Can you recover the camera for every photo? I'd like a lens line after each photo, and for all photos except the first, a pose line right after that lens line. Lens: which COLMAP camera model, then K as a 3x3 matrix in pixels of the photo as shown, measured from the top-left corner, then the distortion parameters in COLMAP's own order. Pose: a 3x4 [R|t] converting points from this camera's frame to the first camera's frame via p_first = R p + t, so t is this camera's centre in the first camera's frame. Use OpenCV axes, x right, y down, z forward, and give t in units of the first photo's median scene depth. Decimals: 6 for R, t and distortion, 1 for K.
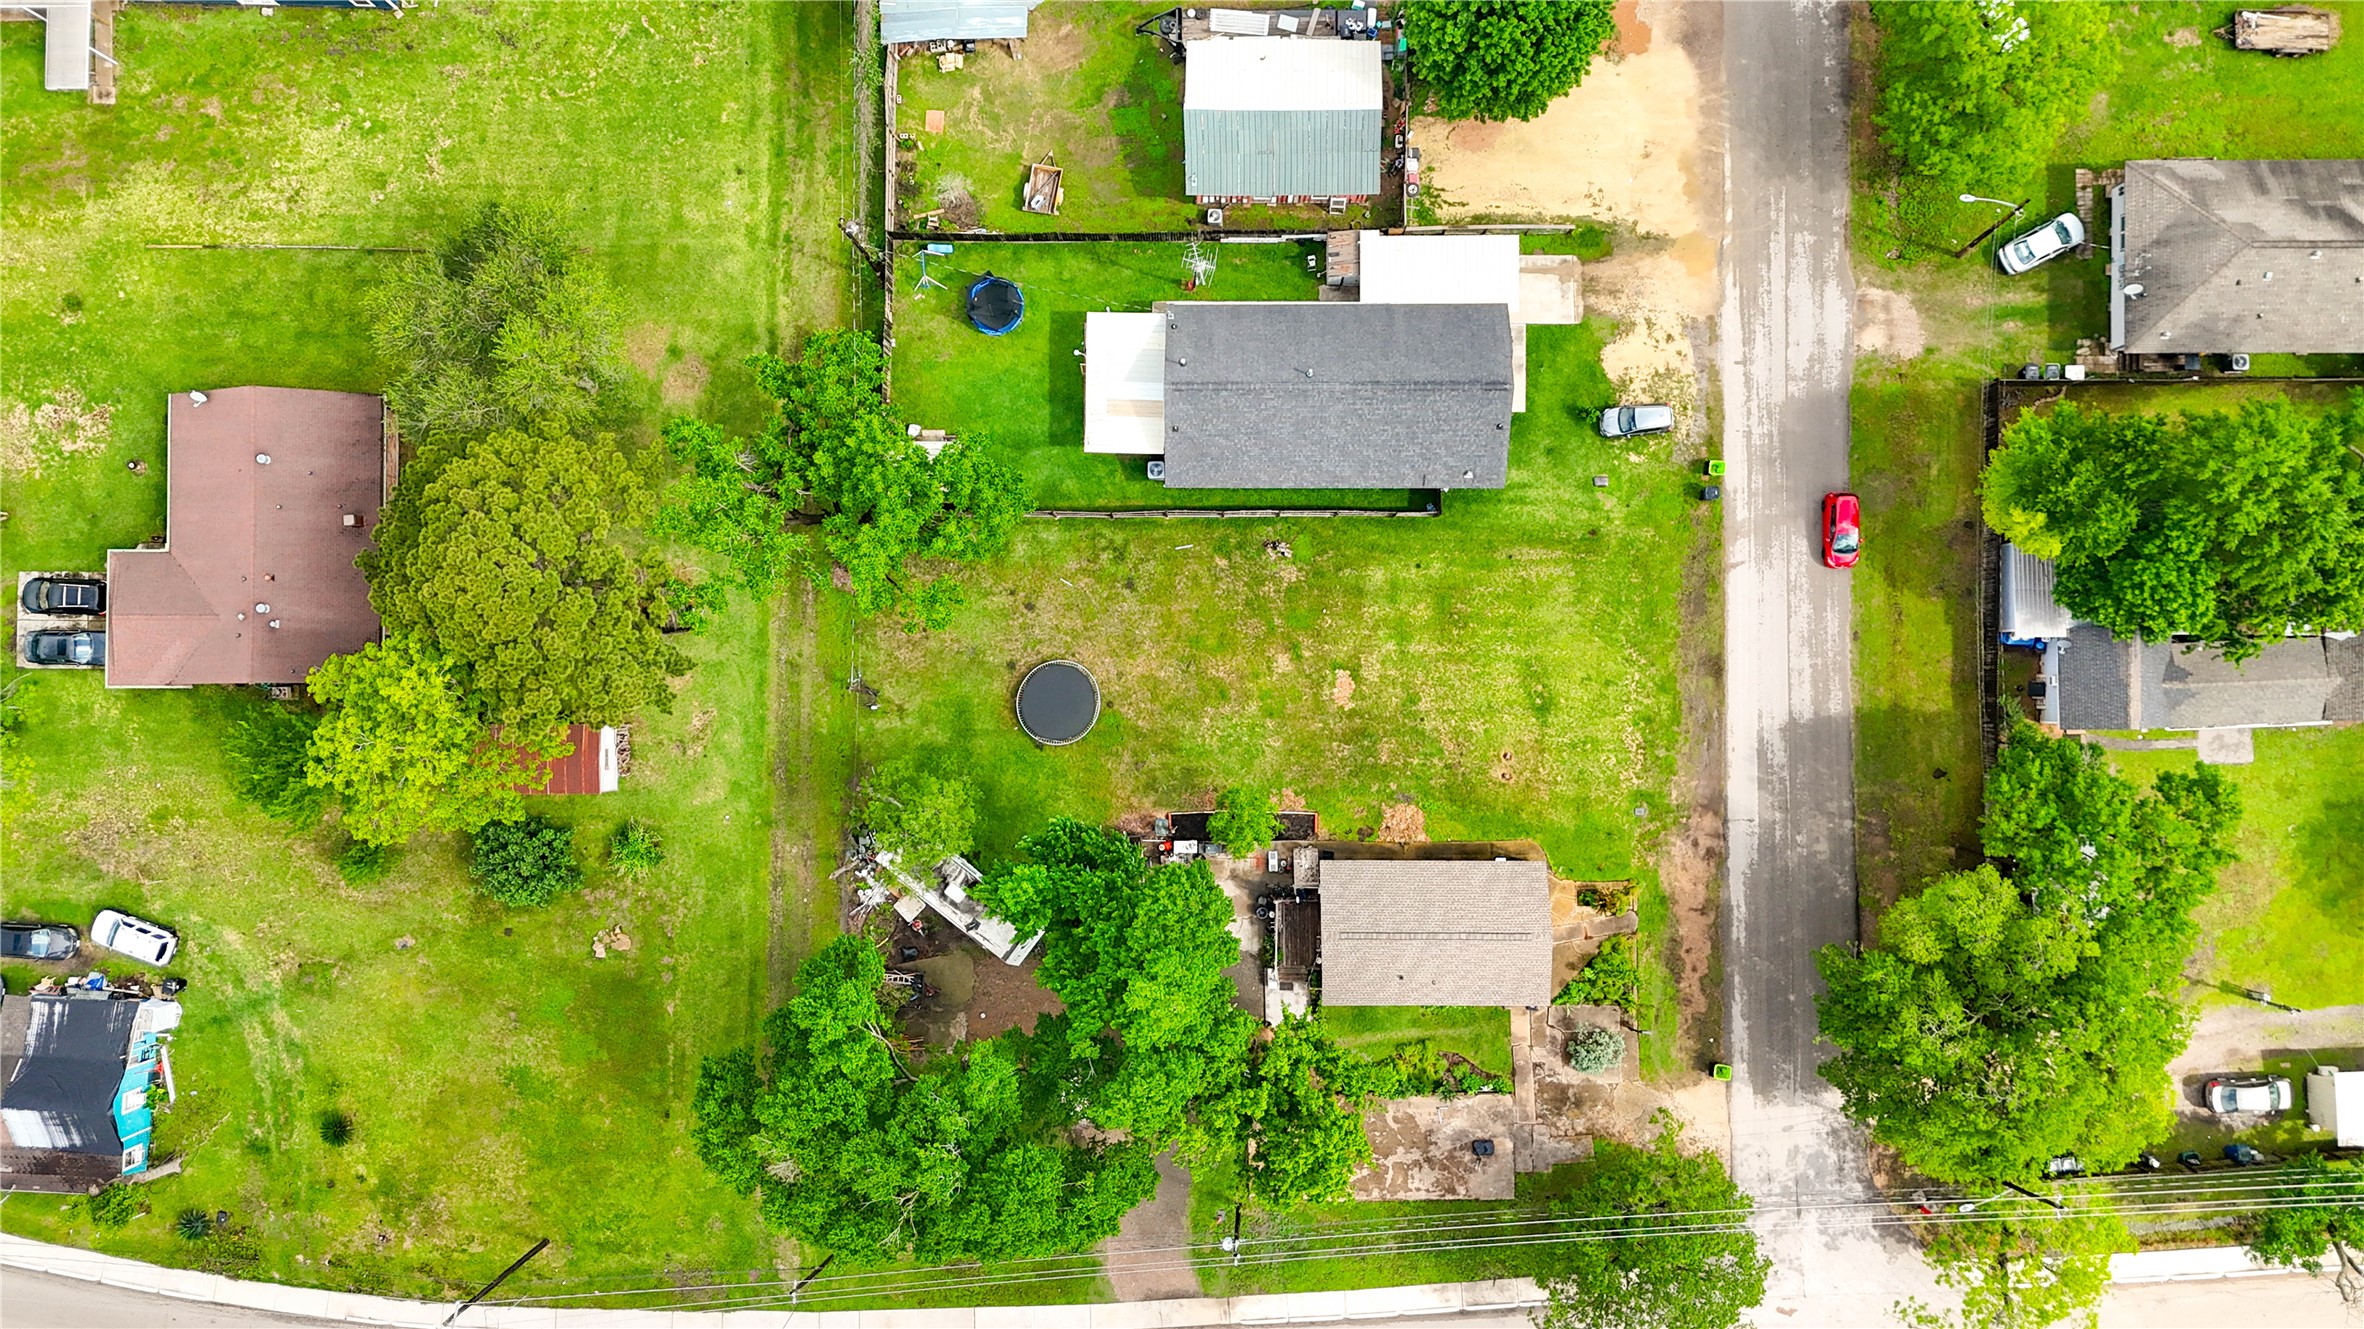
lens RADIAL K [[1739.8, 0, 1172.2], [0, 1739.8, 649.4], [0, 0, 1]] dist [0.070666, -0.066515]
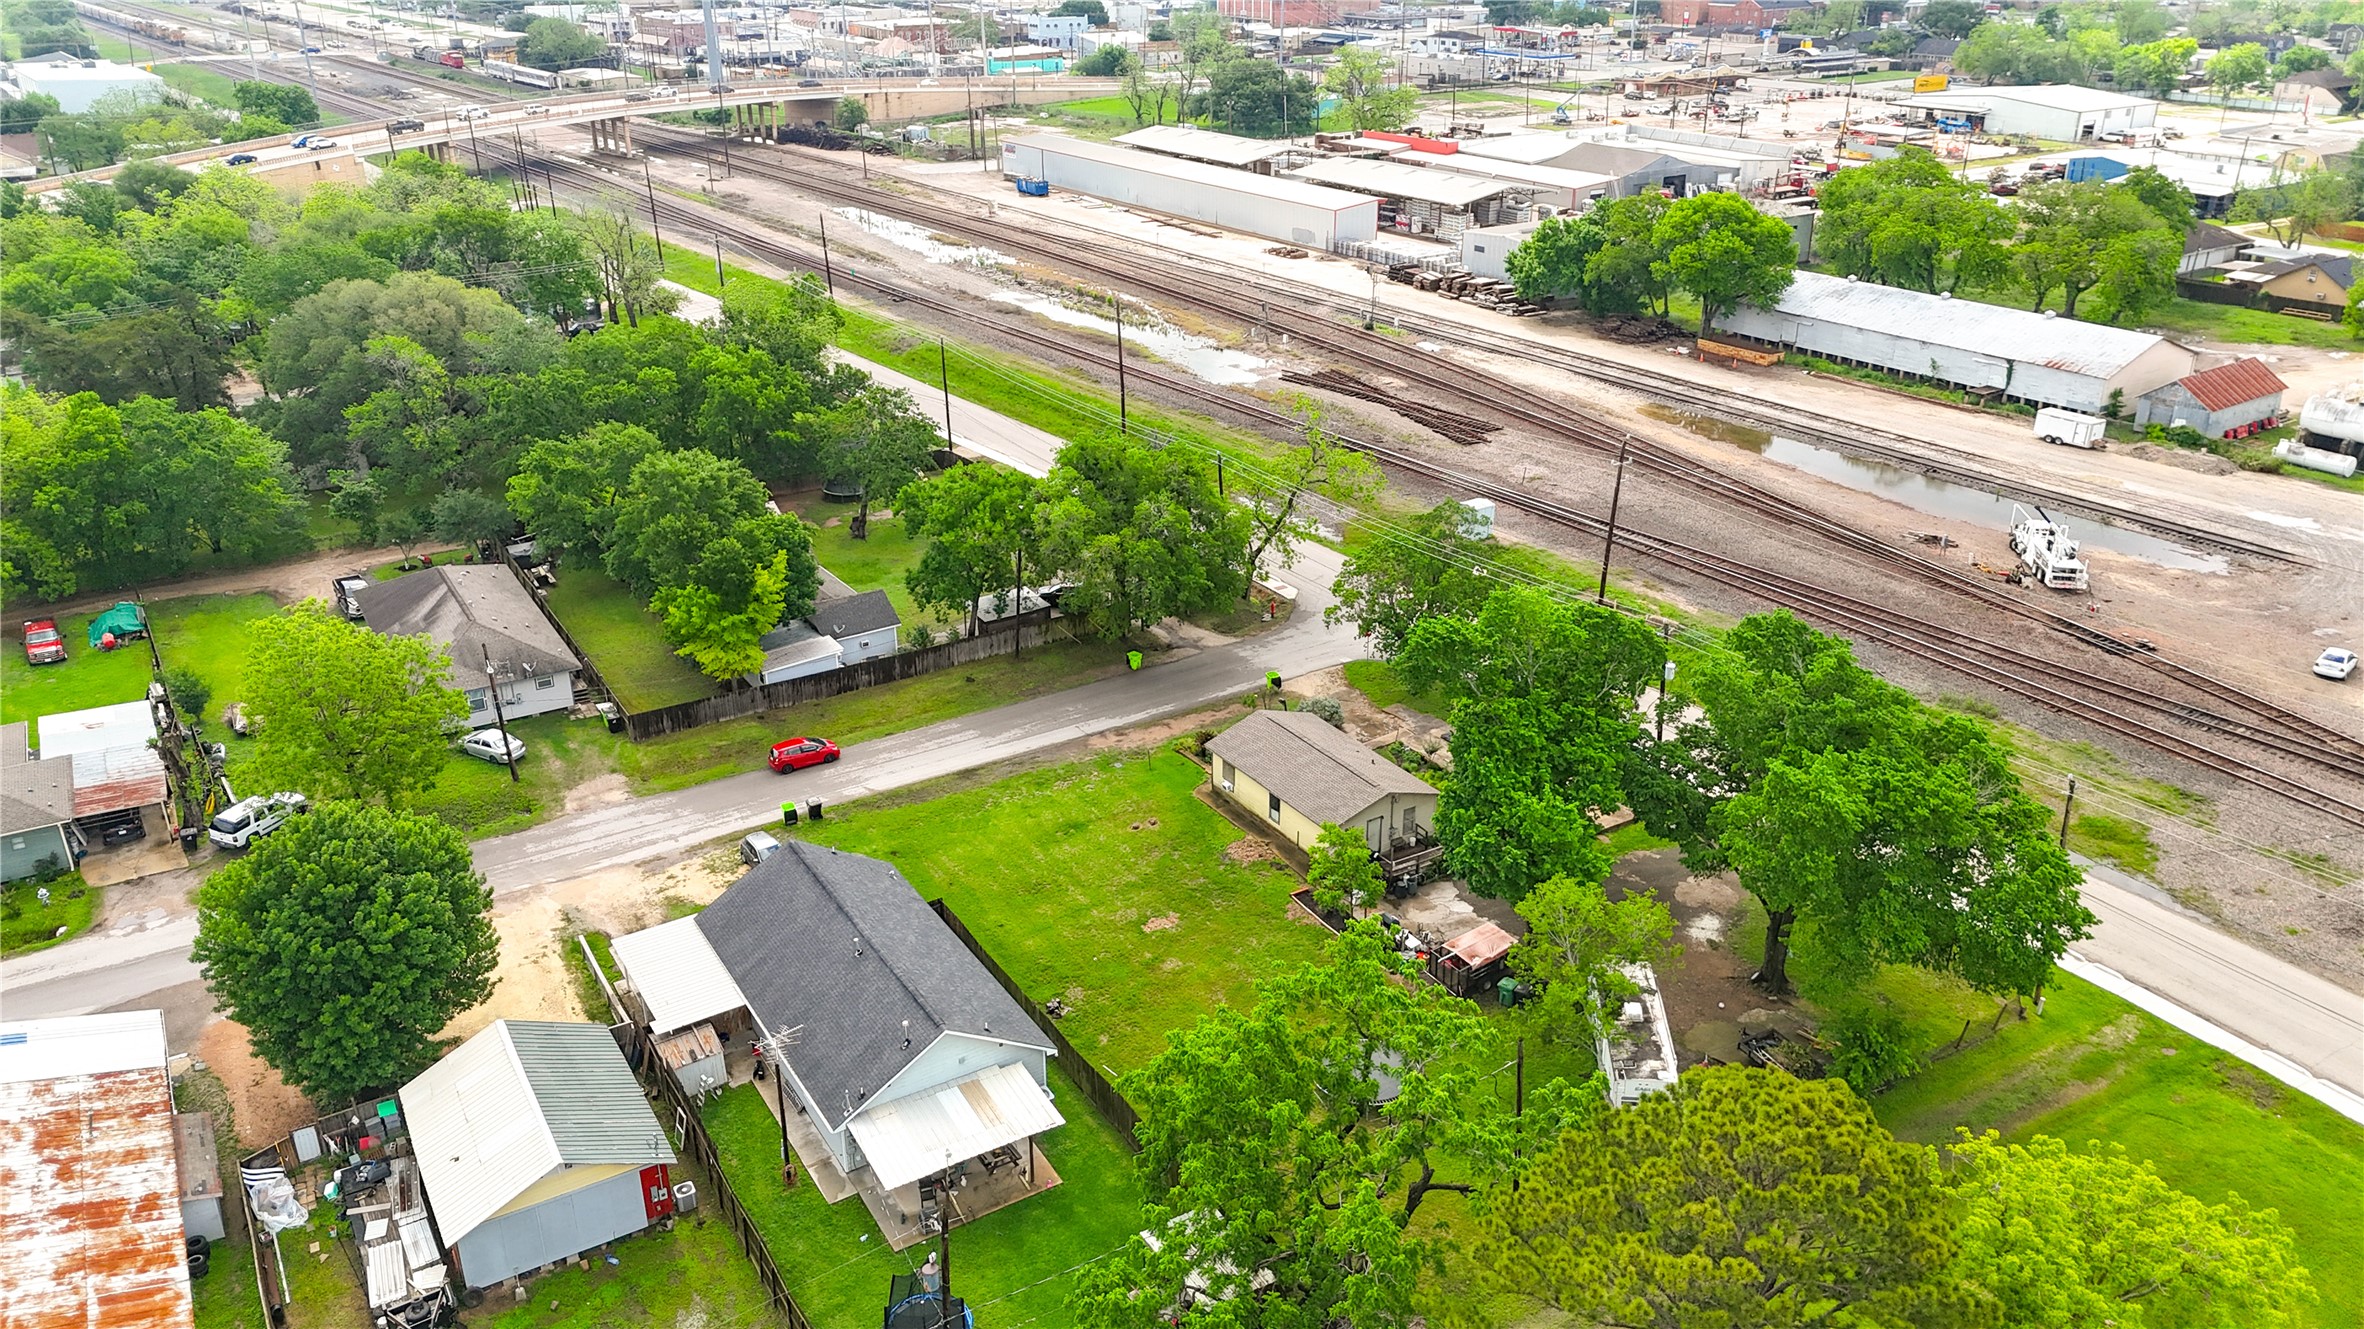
lens RADIAL K [[1739.8, 0, 1185.0], [0, 1739.8, 652.2], [0, 0, 1]] dist [0.070666, -0.066515]
pose [[-0.526337, -0.308167, 0.792466, -0.586383], [0.850251, -0.197996, 0.487721, -0.383291], [0.006605, 0.930500, 0.366231, 0.540825]]
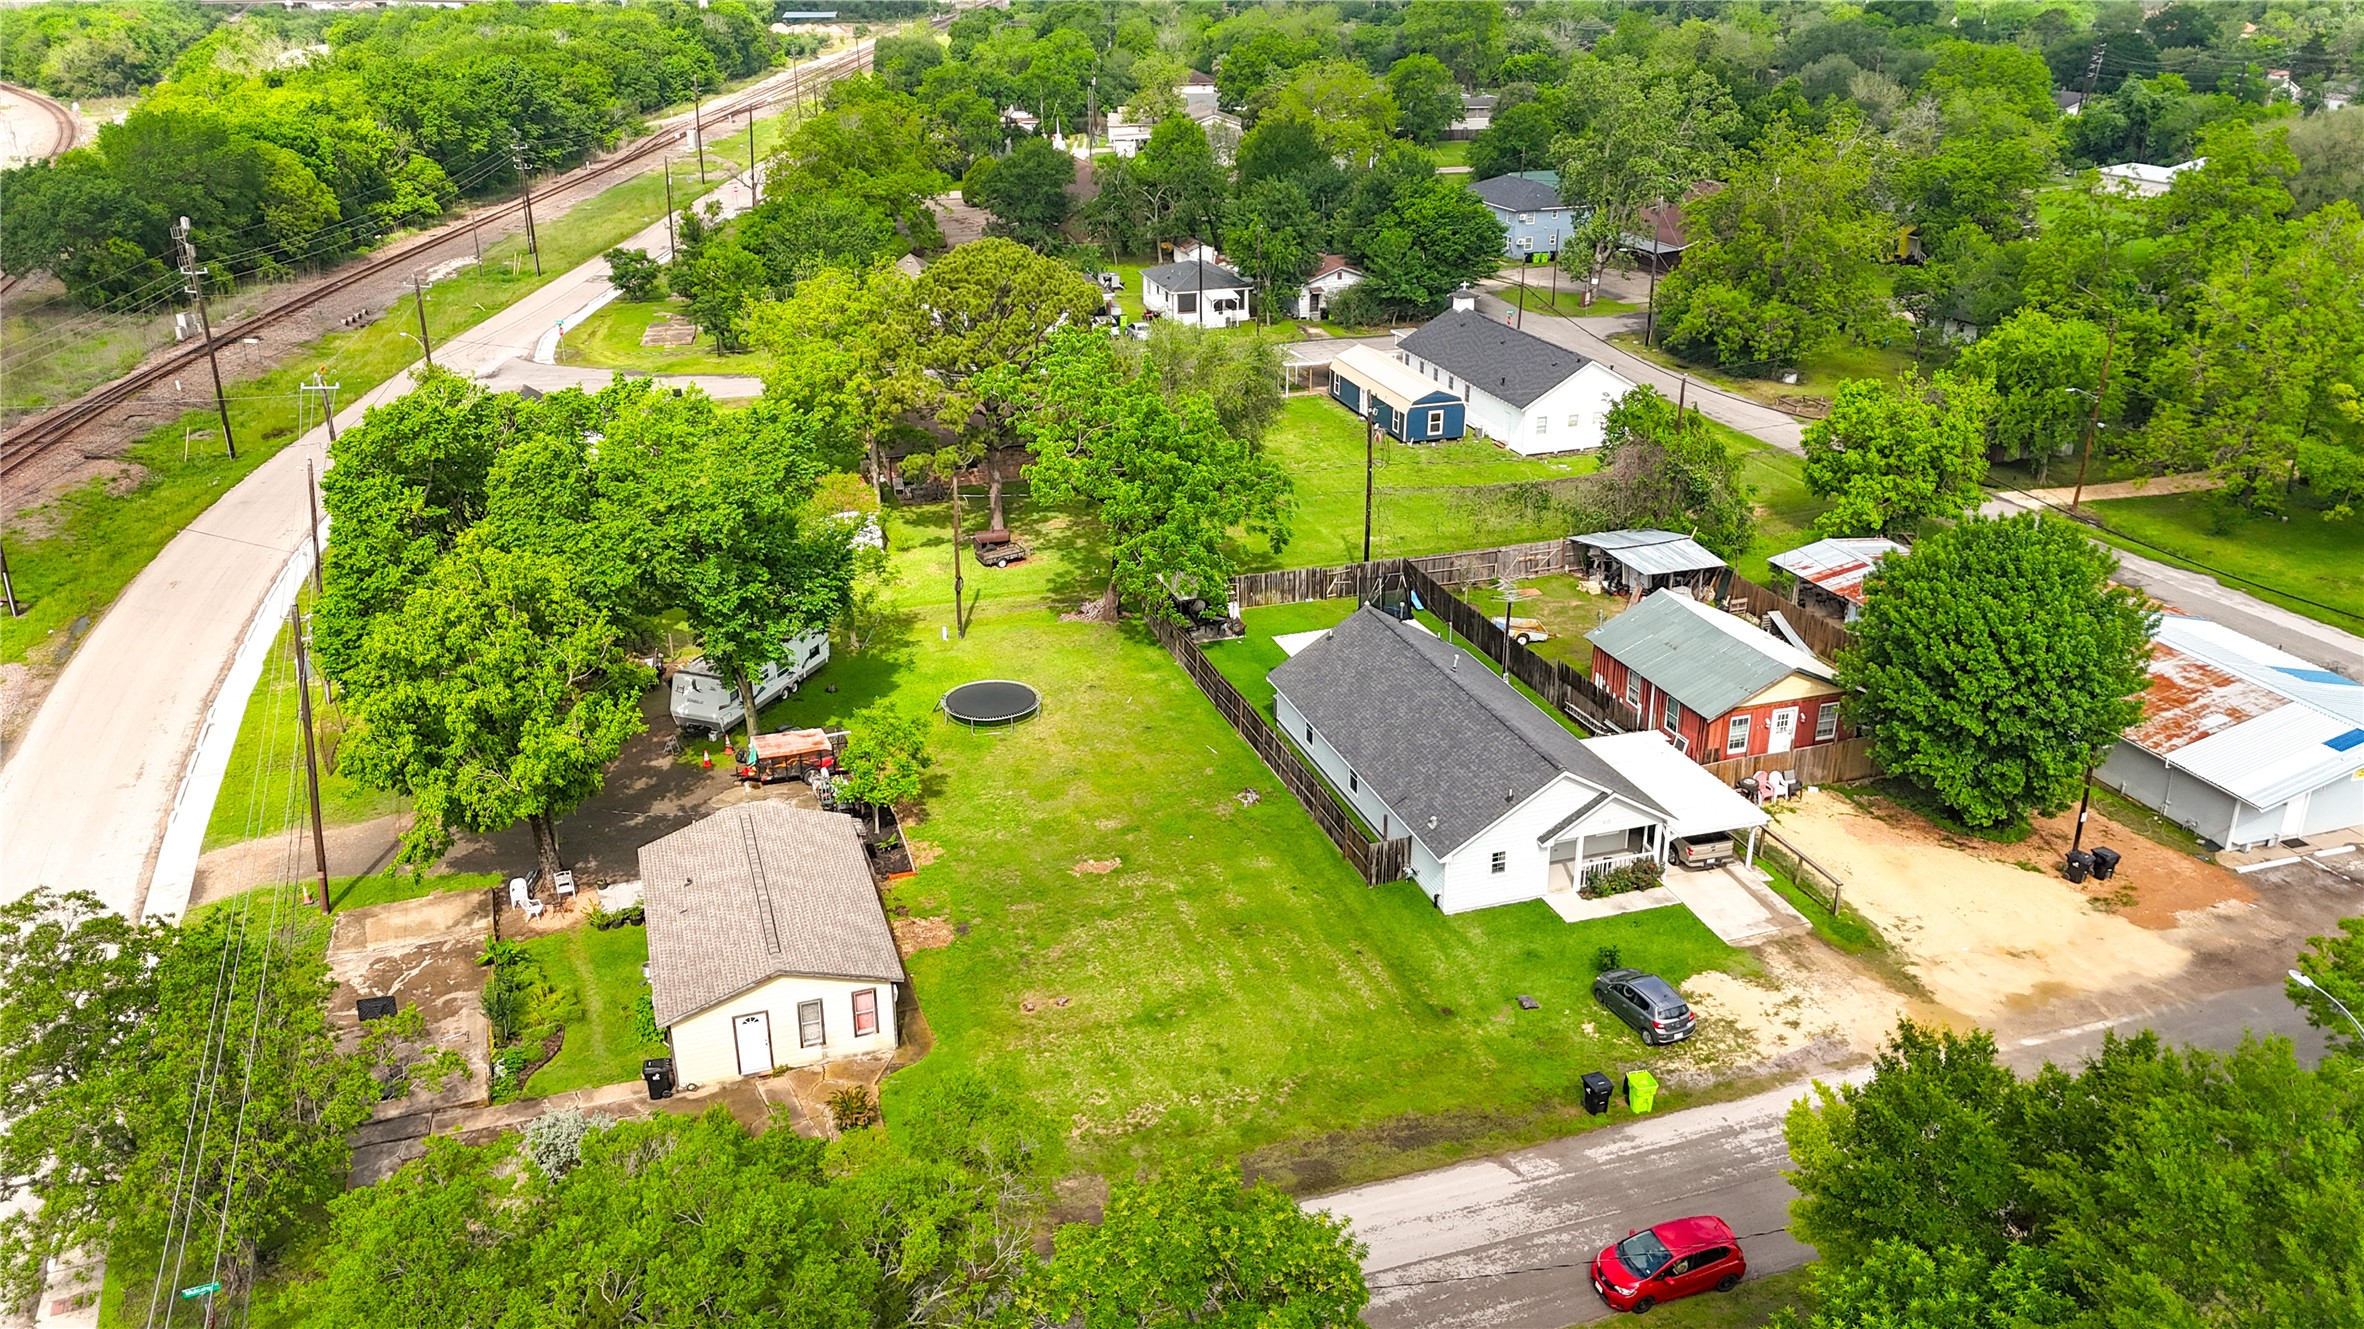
lens RADIAL K [[1739.8, 0, 1184.3], [0, 1739.8, 662.9], [0, 0, 1]] dist [0.070666, -0.066515]
pose [[0.311503, 0.387189, -0.867785, 0.703765], [-0.950093, 0.143229, -0.277143, 0.176047], [0.016985, 0.910807, 0.412482, 0.633270]]
